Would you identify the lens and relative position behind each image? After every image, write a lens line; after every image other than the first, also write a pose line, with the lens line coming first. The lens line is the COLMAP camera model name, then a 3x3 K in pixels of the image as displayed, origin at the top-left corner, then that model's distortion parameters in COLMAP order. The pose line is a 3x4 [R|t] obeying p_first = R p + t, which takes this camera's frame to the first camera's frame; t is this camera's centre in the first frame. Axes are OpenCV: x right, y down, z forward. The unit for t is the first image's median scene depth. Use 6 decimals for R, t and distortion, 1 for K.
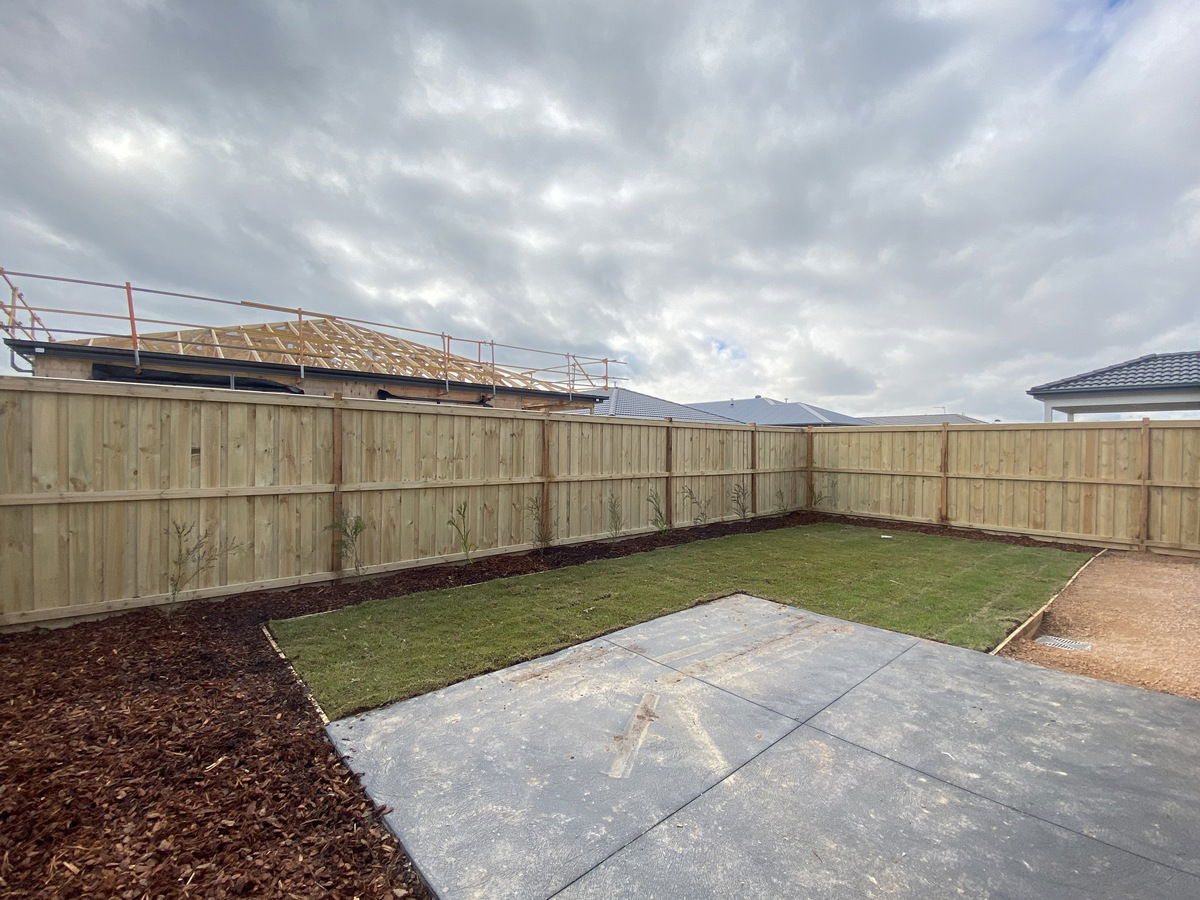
lens RADIAL K [[540.8, 0, 598.8], [0, 540.8, 448.5], [0, 0, 1]] dist [-0.000936, -0.000088]
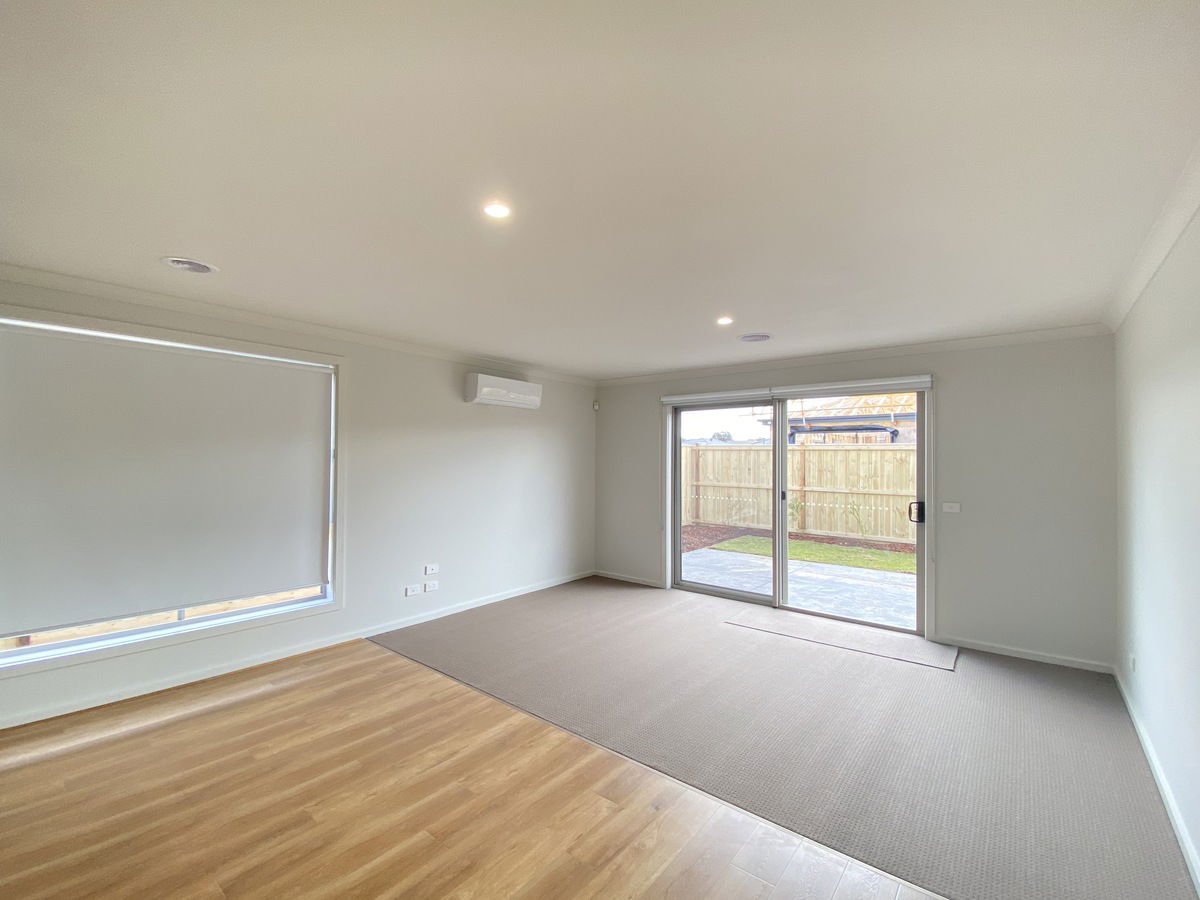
lens RADIAL K [[540.8, 0, 598.9], [0, 540.8, 452.2], [0, 0, 1]] dist [-0.000936, -0.000088]
pose [[0.150638, -0.014062, -0.988489, 1.263035], [-0.007516, 0.999854, -0.015369, -0.023803], [0.988560, 0.009744, 0.150511, -0.051103]]
